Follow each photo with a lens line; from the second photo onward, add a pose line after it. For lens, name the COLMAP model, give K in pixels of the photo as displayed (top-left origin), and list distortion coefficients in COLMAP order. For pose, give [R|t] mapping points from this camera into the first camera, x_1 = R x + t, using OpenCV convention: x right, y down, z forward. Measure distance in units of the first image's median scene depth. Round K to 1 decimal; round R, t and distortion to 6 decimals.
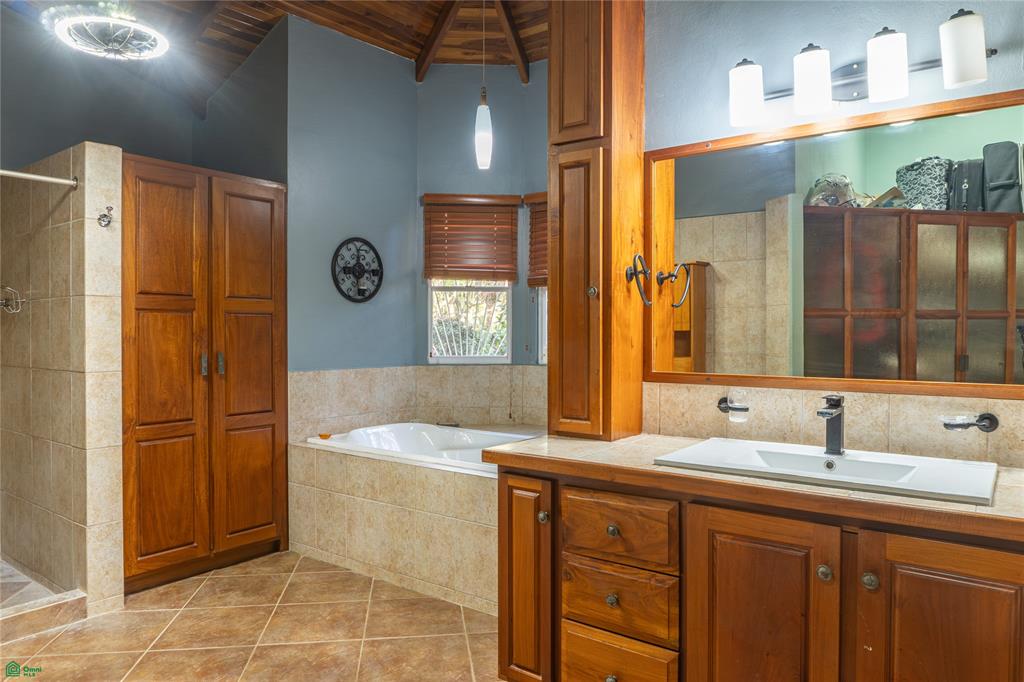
lens RADIAL K [[686.5, 0, 512.0], [0, 686.5, 341.0], [0, 0, 1]] dist [-0.016194, -0.000537]
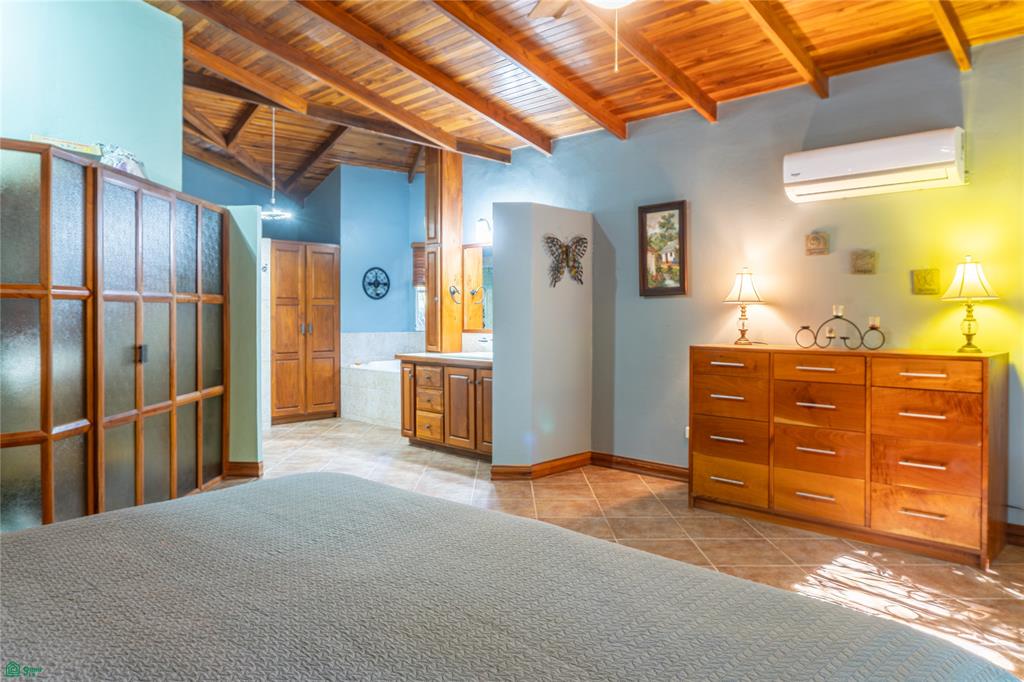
lens RADIAL K [[696.6, 0, 494.5], [0, 696.6, 316.8], [0, 0, 1]] dist [0.007057, 0.002705]
pose [[0.988002, -0.001536, -0.154432, 0.533018], [-0.000196, 0.999937, -0.011199, 0.020816], [0.154439, 0.011095, 0.987940, -1.183287]]
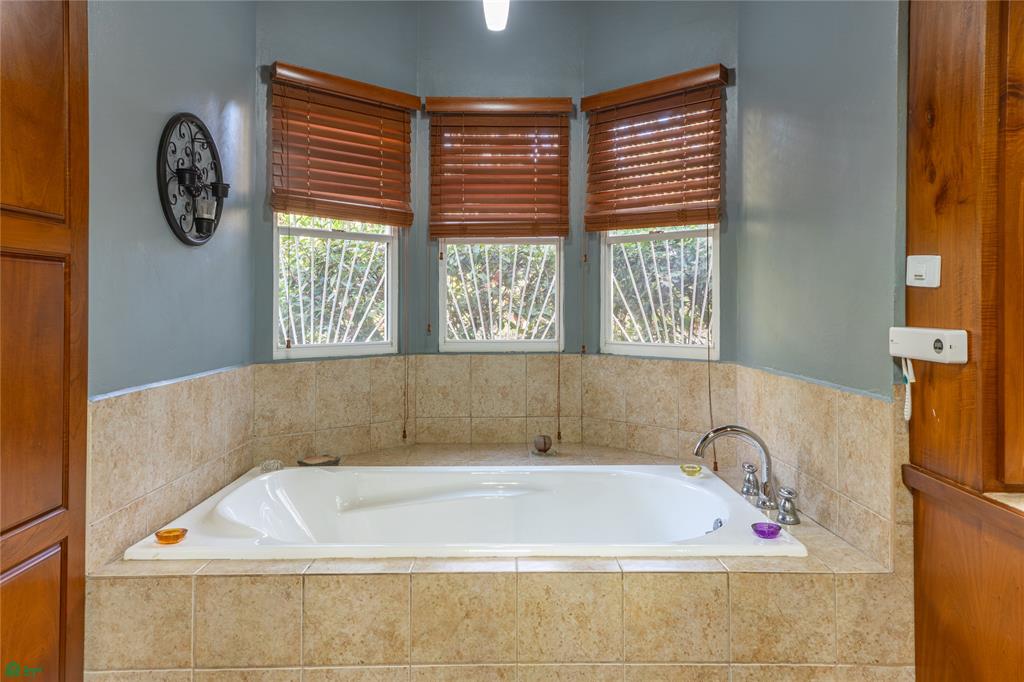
lens RADIAL K [[684.5, 0, 512.6], [0, 684.5, 300.5], [0, 0, 1]] dist [0.030388, -0.000233]
pose [[0.791734, 0.002067, 0.610863, -0.427702], [0.007975, 0.999874, -0.013719, -0.009251], [-0.610815, 0.015734, 0.791617, 0.573585]]
